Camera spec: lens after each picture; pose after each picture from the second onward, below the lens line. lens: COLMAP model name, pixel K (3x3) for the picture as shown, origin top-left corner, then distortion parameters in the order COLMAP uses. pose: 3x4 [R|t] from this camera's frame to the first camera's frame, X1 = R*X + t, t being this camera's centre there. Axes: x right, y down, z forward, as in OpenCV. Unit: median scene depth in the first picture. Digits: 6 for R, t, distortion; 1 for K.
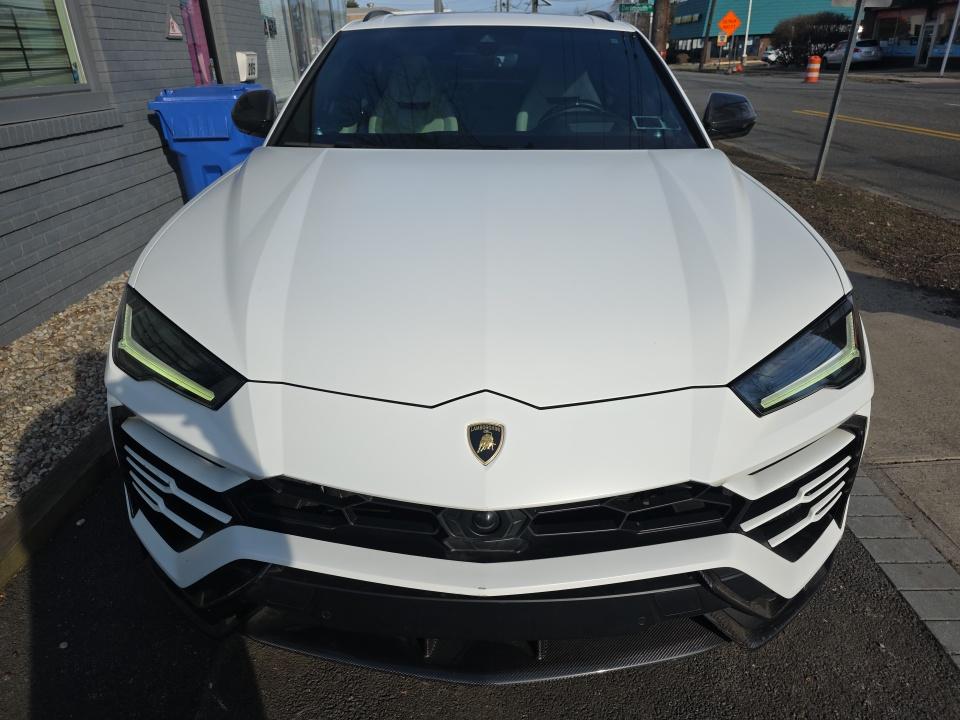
lens RADIAL K [[654.8, 0, 480.0], [0, 654.8, 360.0], [0, 0, 1]] dist [0.044411, -0.047977]
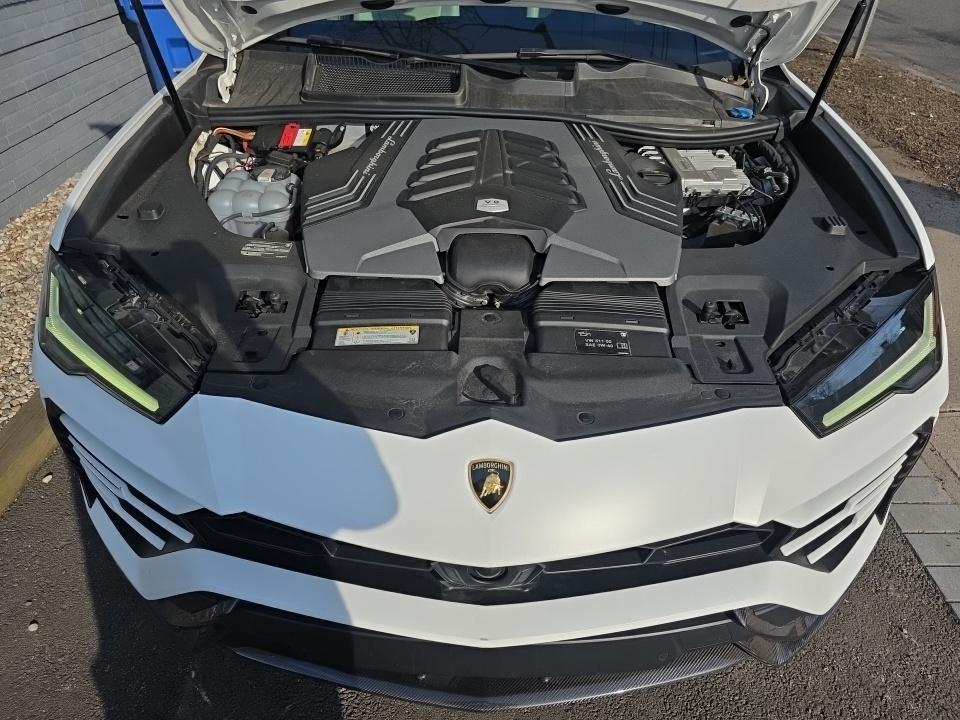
lens RADIAL K [[650.7, 0, 487.4], [0, 650.7, 360.3], [0, 0, 1]] dist [0.043642, -0.046737]
pose [[0.999888, 0.009869, 0.011248, -0.004096], [-0.011844, 0.981367, 0.191780, -0.125213], [-0.009145, -0.191891, 0.981374, 0.161493]]
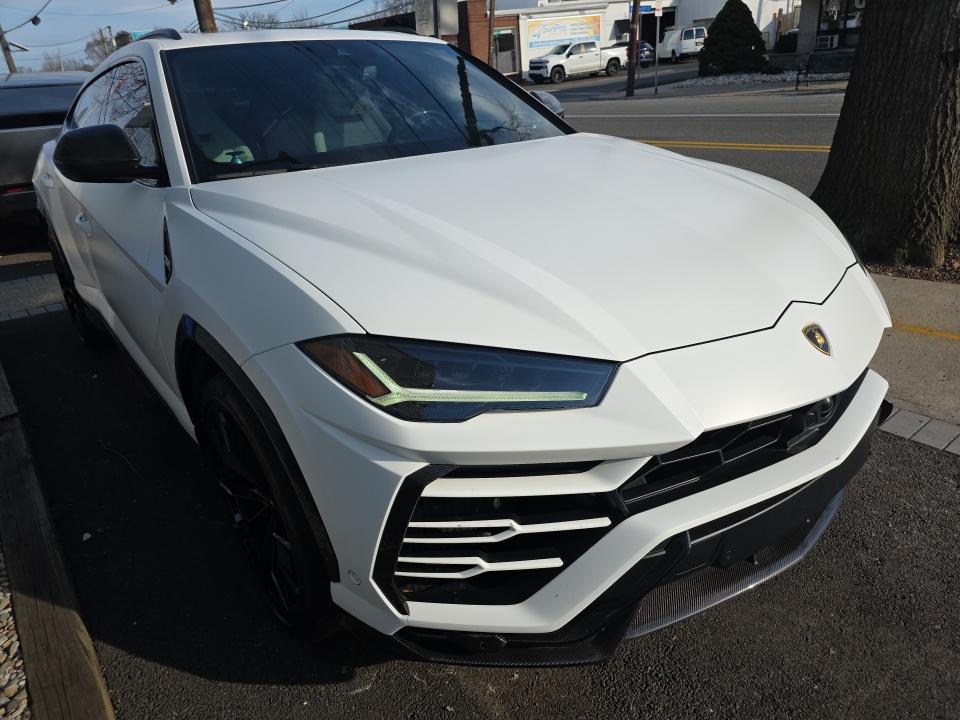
lens RADIAL K [[654.8, 0, 480.0], [0, 654.8, 360.0], [0, 0, 1]] dist [0.044411, -0.047977]
pose [[0.775998, -0.291473, 0.559348, -0.799072], [0.319397, 0.946301, 0.050004, -0.066439], [-0.543887, 0.139851, 0.827423, 0.235911]]
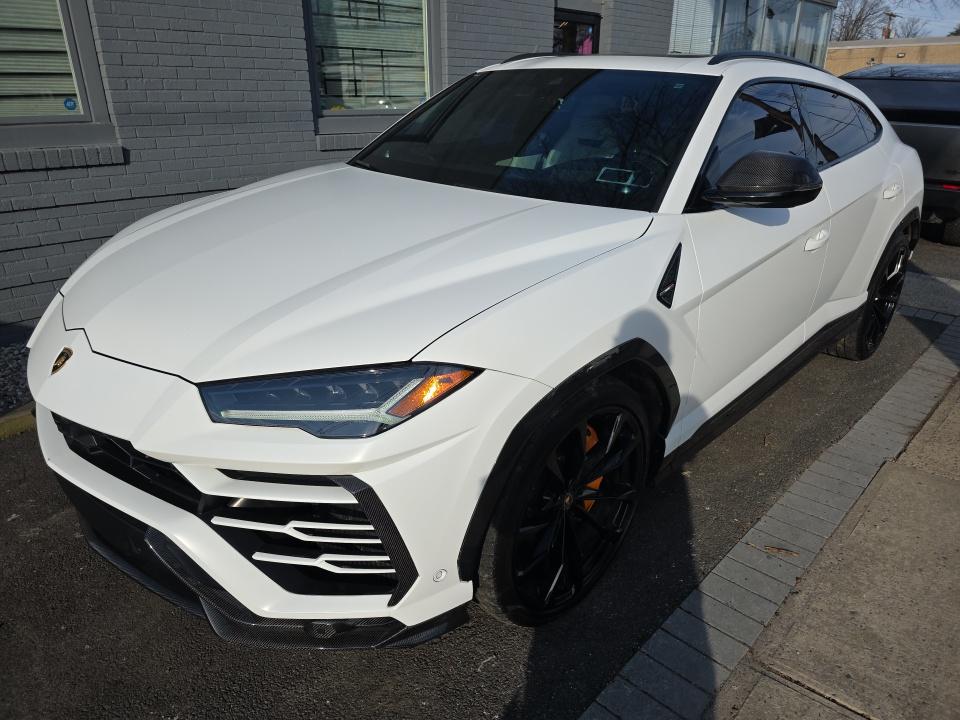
lens RADIAL K [[654.8, 0, 480.0], [0, 654.8, 360.0], [0, 0, 1]] dist [0.044411, -0.047977]
pose [[0.739163, 0.279034, -0.613007, 1.075810], [-0.303641, 0.950462, 0.066510, -0.170565], [0.601199, 0.136972, 0.787273, 0.285279]]
